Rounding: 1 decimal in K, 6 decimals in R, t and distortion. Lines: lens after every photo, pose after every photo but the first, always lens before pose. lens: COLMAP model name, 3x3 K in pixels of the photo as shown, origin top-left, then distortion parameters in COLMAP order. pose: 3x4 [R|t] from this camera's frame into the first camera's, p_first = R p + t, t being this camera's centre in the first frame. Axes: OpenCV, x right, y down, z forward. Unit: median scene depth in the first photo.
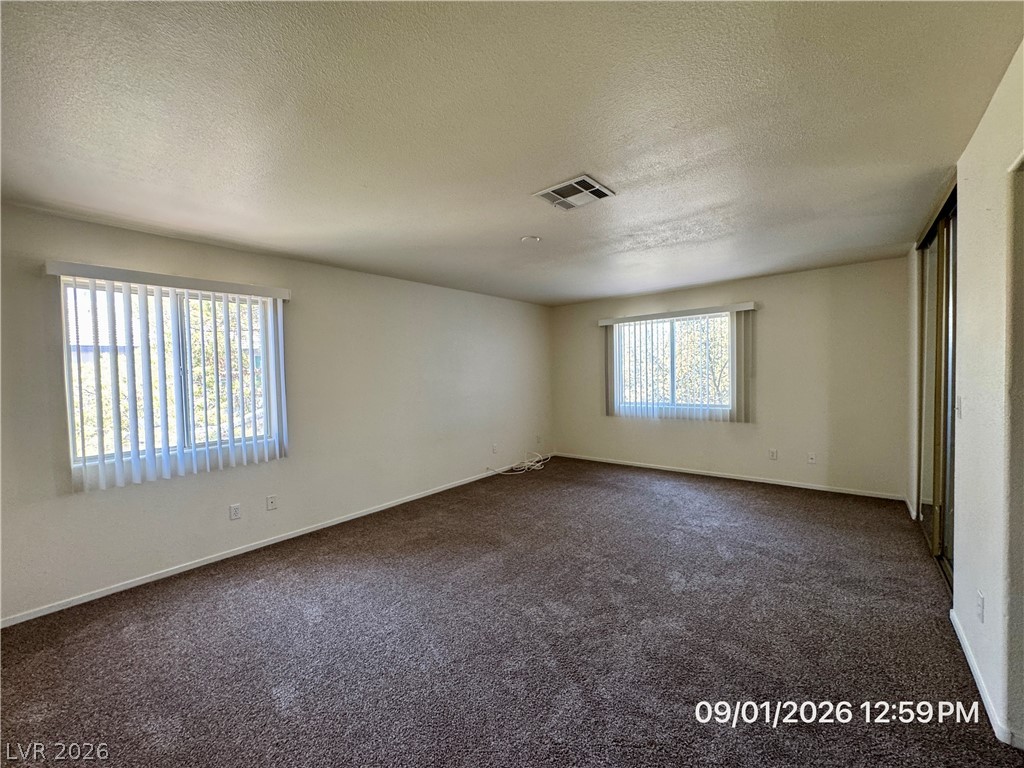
lens RADIAL K [[410.7, 0, 512.3], [0, 410.7, 384.1], [0, 0, 1]] dist [-0.004527, 0.000879]
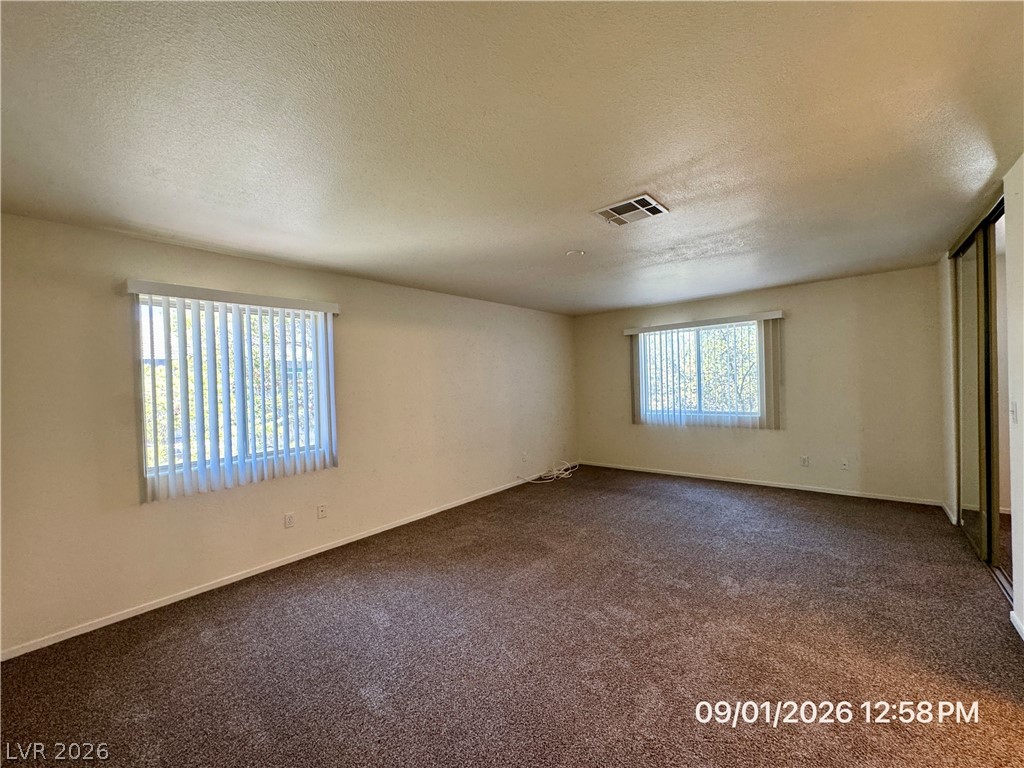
lens RADIAL K [[410.7, 0, 512.7], [0, 410.7, 383.9], [0, 0, 1]] dist [-0.004527, 0.000879]
pose [[0.999914, -0.008845, -0.009701, -0.117754], [0.008618, 0.999693, -0.023225, -0.001041], [0.009903, 0.023139, 0.999683, -0.032057]]
